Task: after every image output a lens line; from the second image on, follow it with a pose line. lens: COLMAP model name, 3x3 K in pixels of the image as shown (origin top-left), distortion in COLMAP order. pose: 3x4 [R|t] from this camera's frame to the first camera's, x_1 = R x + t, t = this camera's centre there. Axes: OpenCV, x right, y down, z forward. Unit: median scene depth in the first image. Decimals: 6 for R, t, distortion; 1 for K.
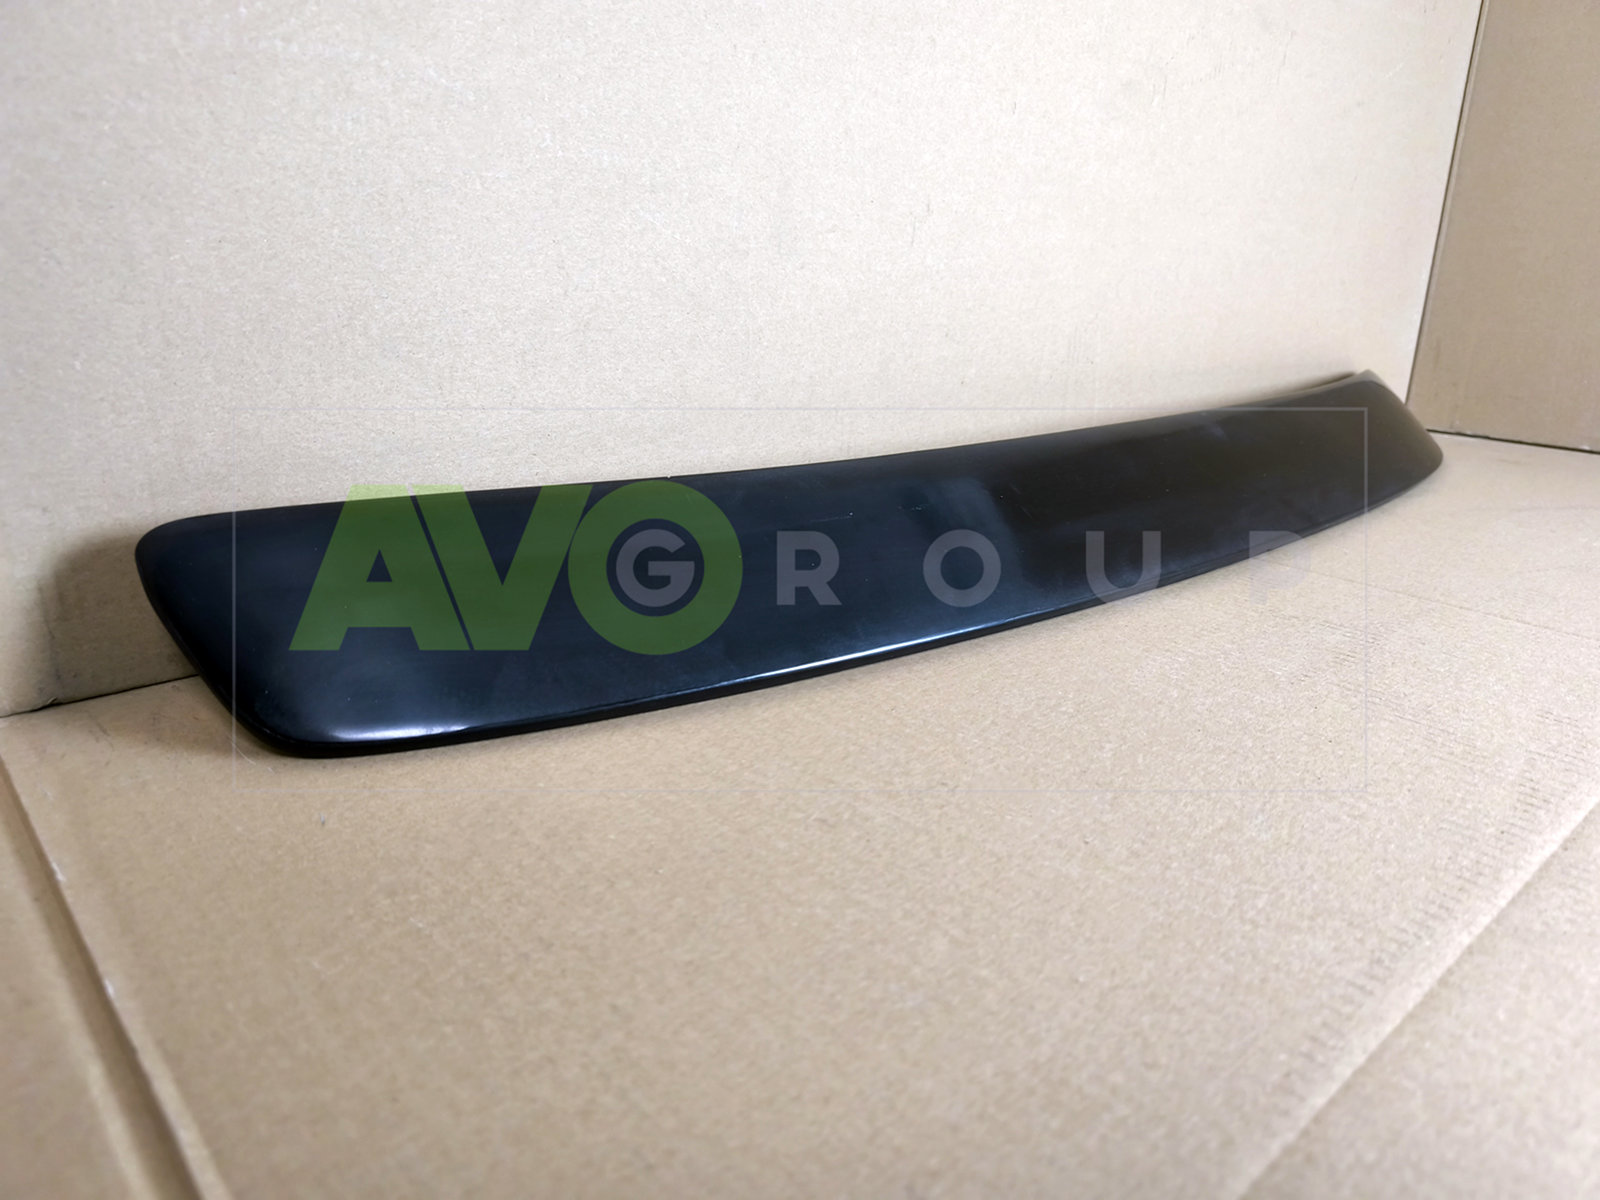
lens RADIAL K [[1079.6, 0, 805.0], [0, 1079.6, 600.8], [0, 0, 1]] dist [-0.000107, -0.005556]
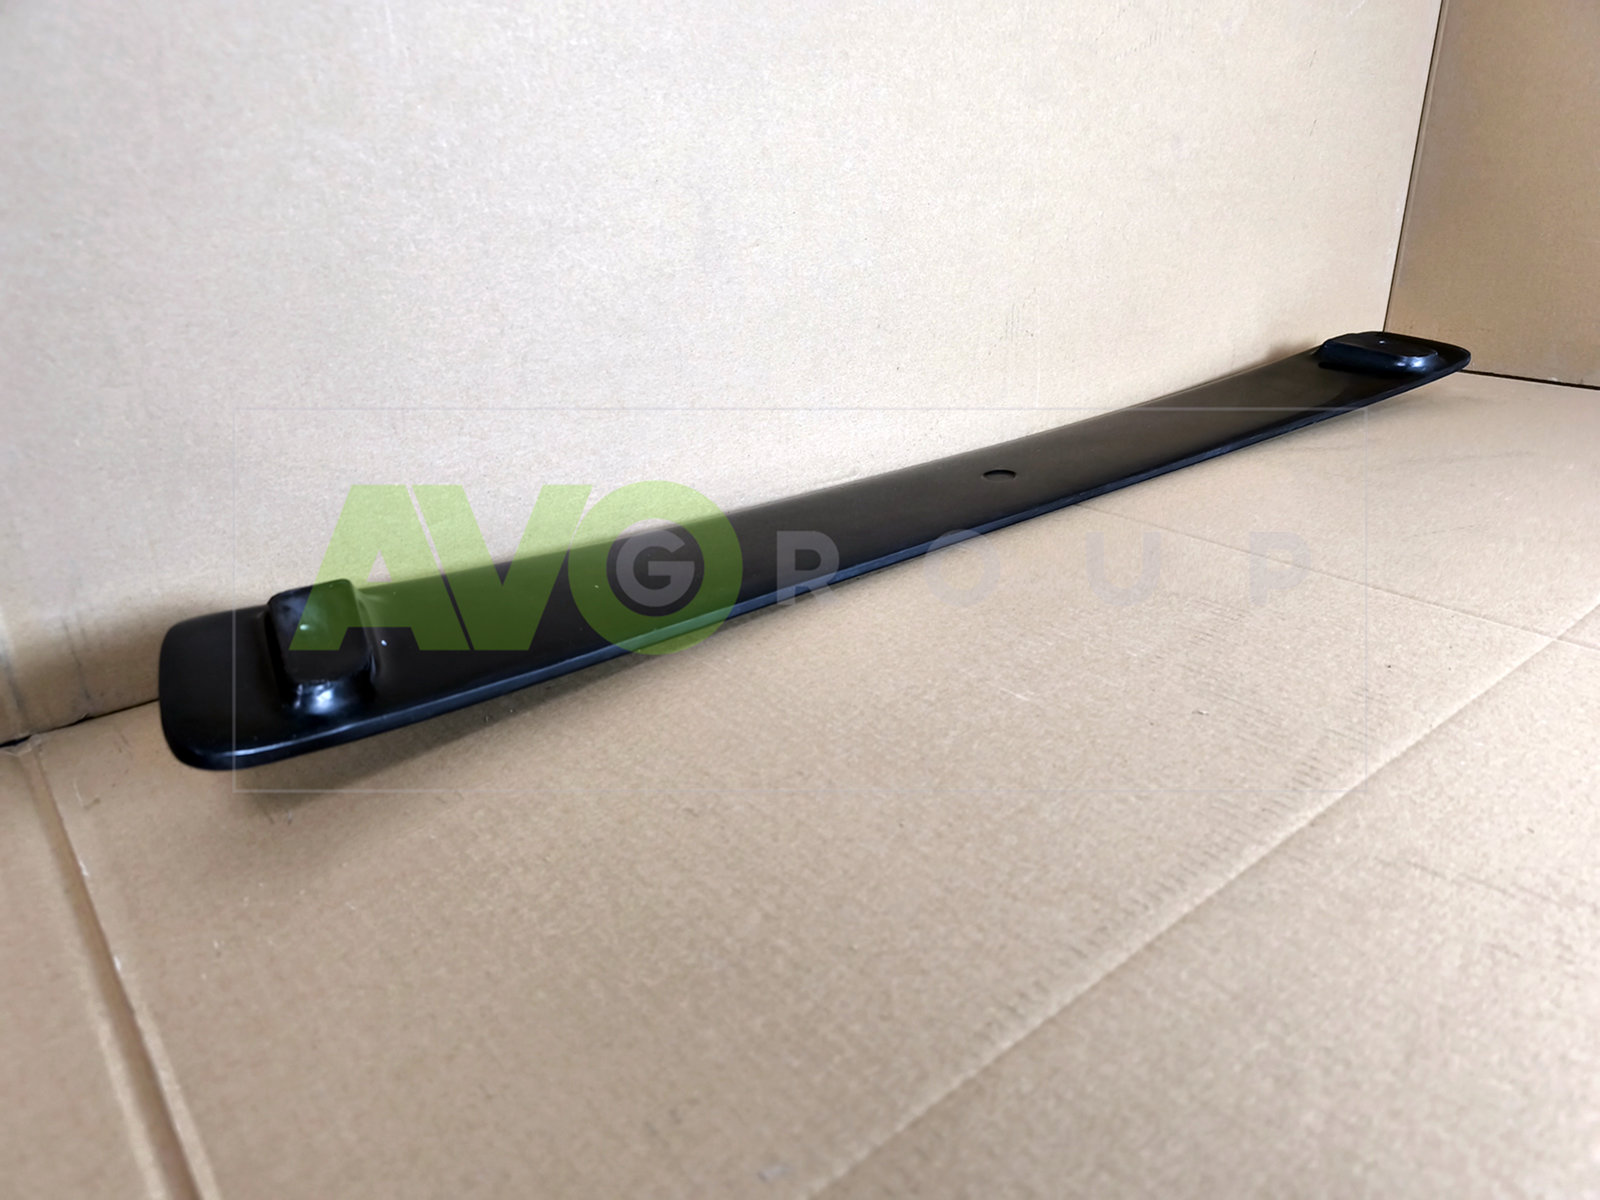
lens RADIAL K [[1064.0, 0, 798.3], [0, 1064.0, 603.7], [0, 0, 1]] dist [0.019480, -0.020293]
pose [[0.997700, -0.028309, -0.061593, 0.208799], [0.033438, 0.995912, 0.083906, -0.120202], [0.058966, -0.085773, 0.994568, -0.164396]]
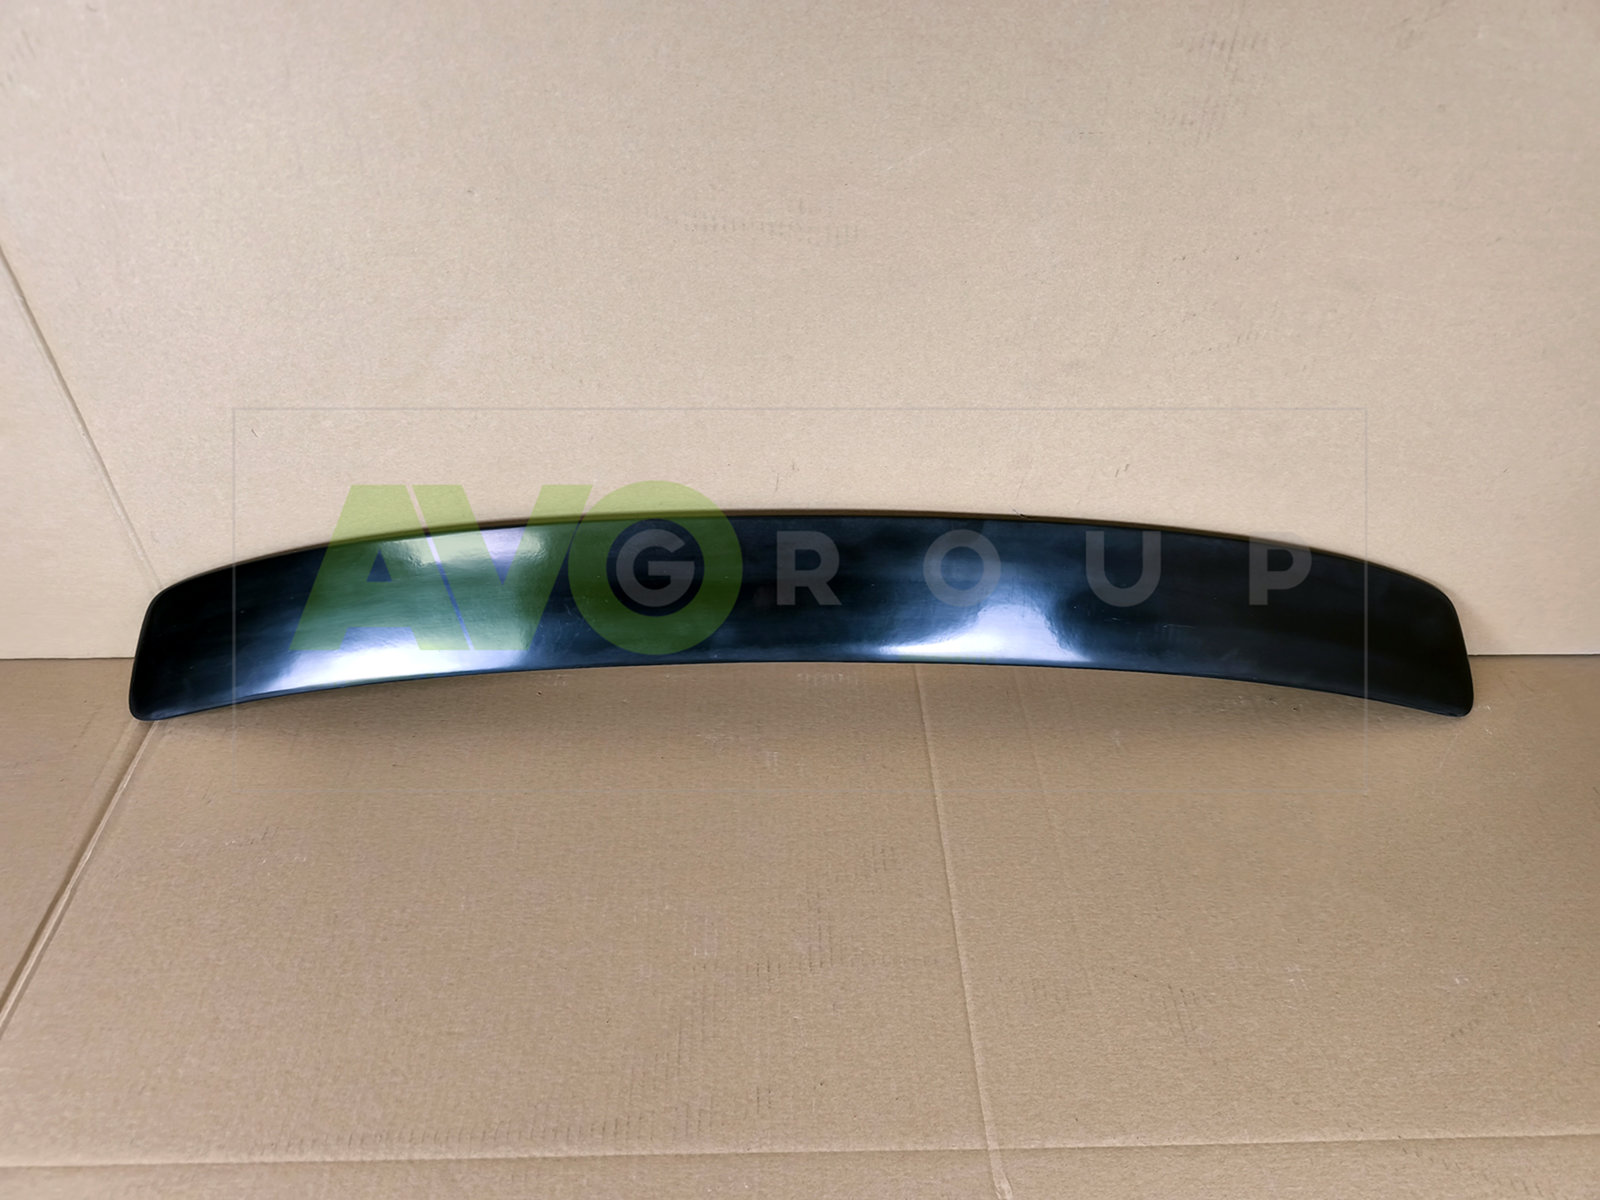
lens RADIAL K [[1079.6, 0, 805.0], [0, 1079.6, 600.8], [0, 0, 1]] dist [-0.000107, -0.005556]
pose [[0.767091, 0.415959, -0.488415, 1.421143], [-0.211979, 0.882898, 0.418994, -1.351806], [0.605505, -0.217873, 0.765438, 0.068148]]
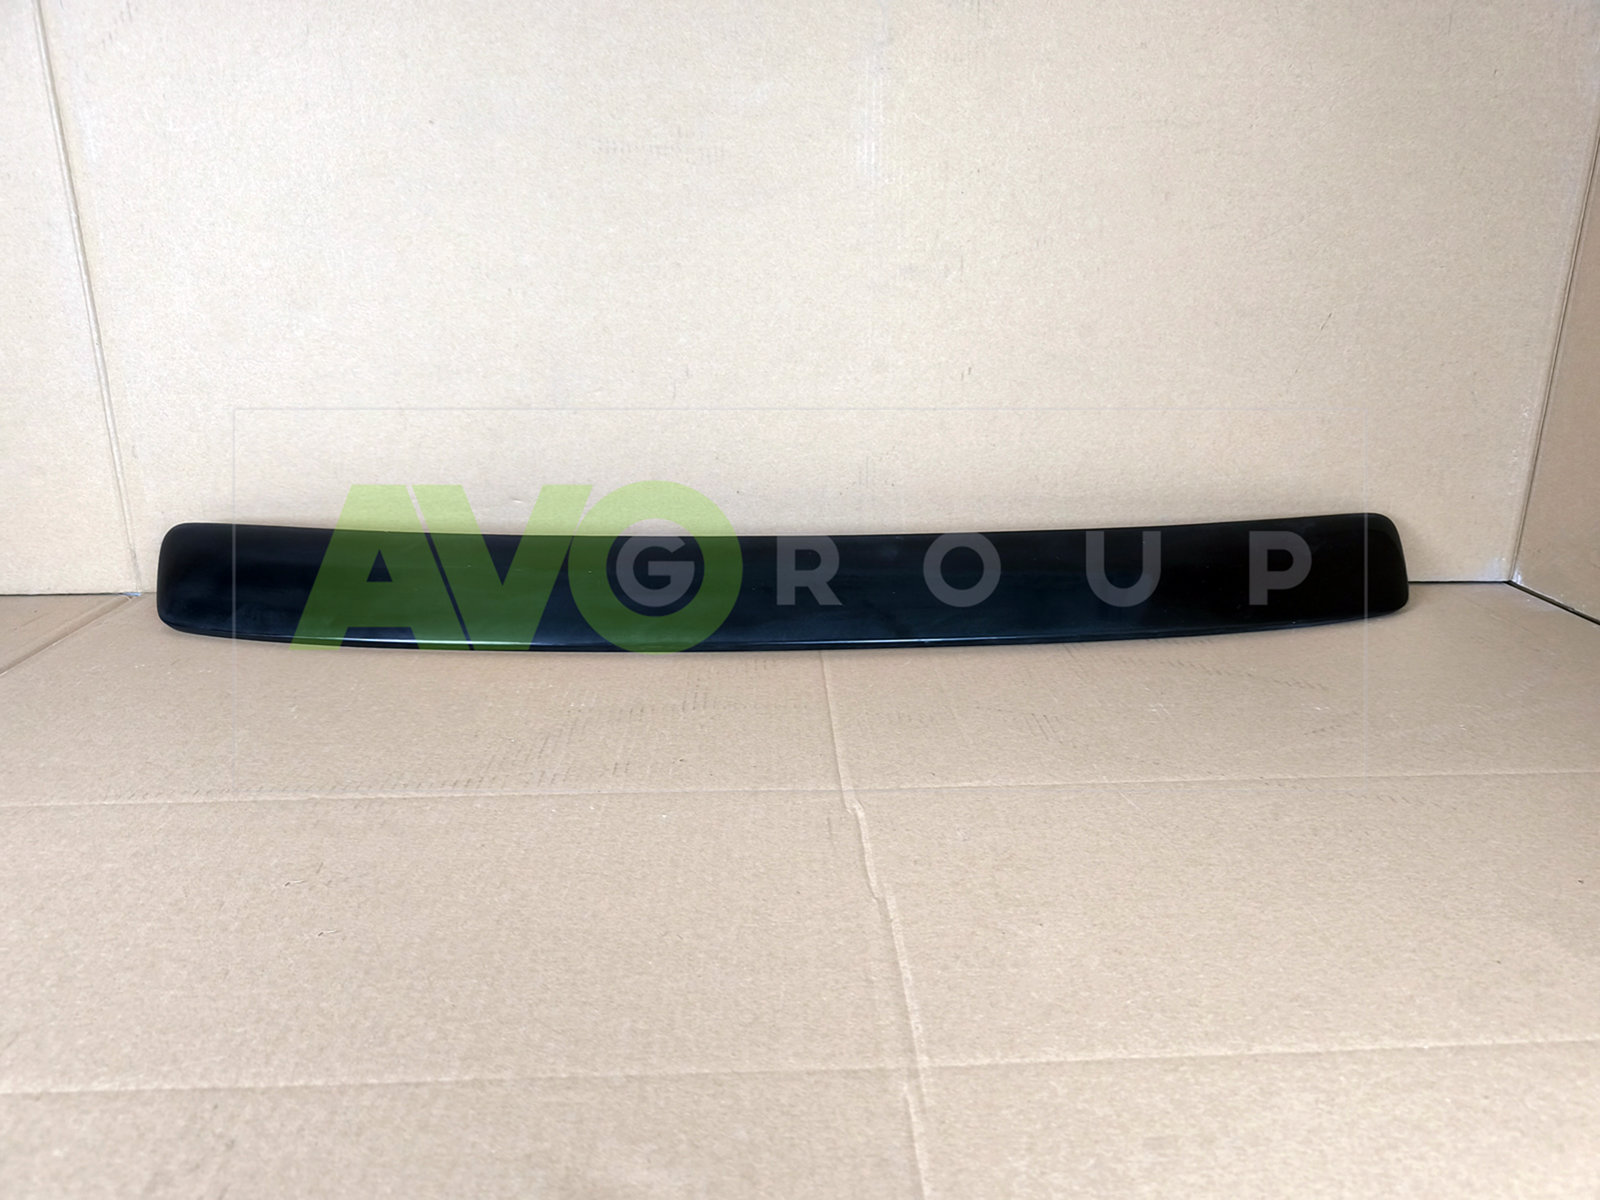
lens RADIAL K [[1064.0, 0, 798.3], [0, 1064.0, 603.7], [0, 0, 1]] dist [0.019480, -0.020293]
pose [[0.768407, 0.146288, -0.623018, 2.116990], [-0.180959, 0.983460, 0.007733, -0.174116], [0.613845, 0.106798, 0.782169, 0.004929]]
